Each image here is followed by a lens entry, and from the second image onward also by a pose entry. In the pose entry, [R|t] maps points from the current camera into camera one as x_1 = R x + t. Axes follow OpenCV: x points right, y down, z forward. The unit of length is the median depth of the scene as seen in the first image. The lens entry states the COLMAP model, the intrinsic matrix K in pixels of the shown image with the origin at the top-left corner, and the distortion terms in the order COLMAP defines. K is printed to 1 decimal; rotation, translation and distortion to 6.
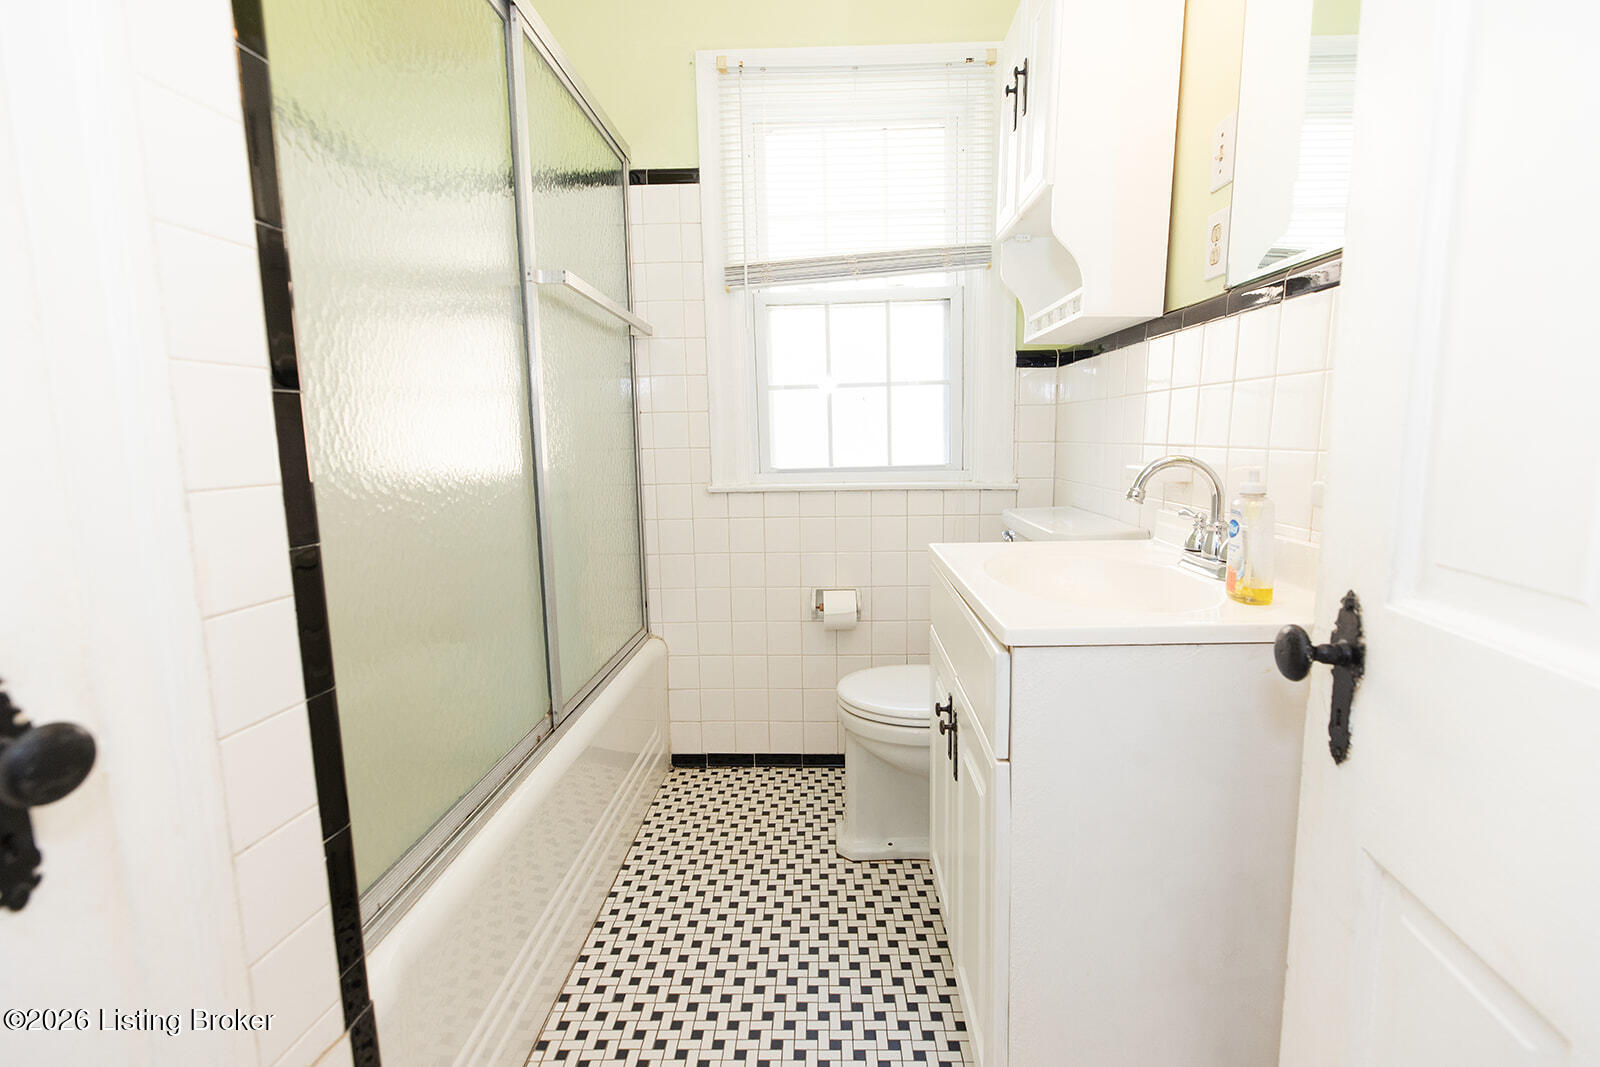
lens RADIAL K [[710.1, 0, 807.6], [0, 710.1, 528.6], [0, 0, 1]] dist [-0.002765, 0.001373]
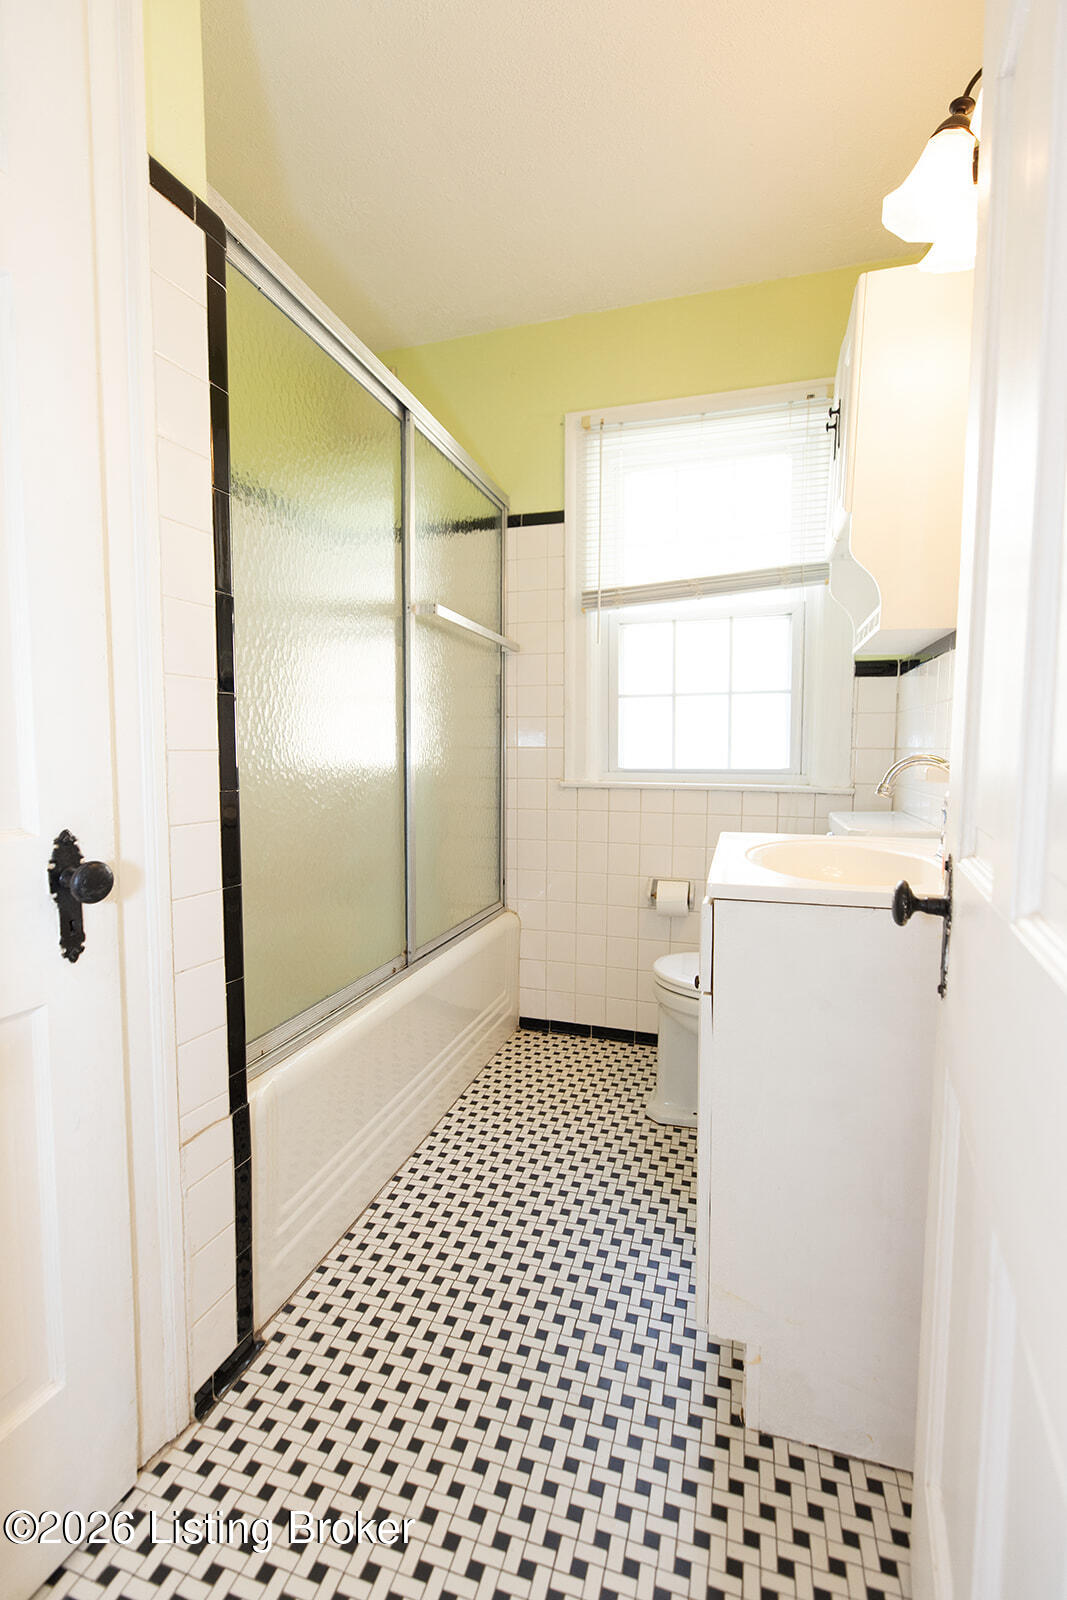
lens RADIAL K [[710.1, 0, 526.8], [0, 710.1, 803.7], [0, 0, 1]] dist [-0.002765, 0.001373]
pose [[0.962285, 0.042618, -0.268684, 0.129061], [-0.055970, 0.997539, -0.042229, 0.030433], [0.266223, 0.055675, 0.962302, -0.124515]]
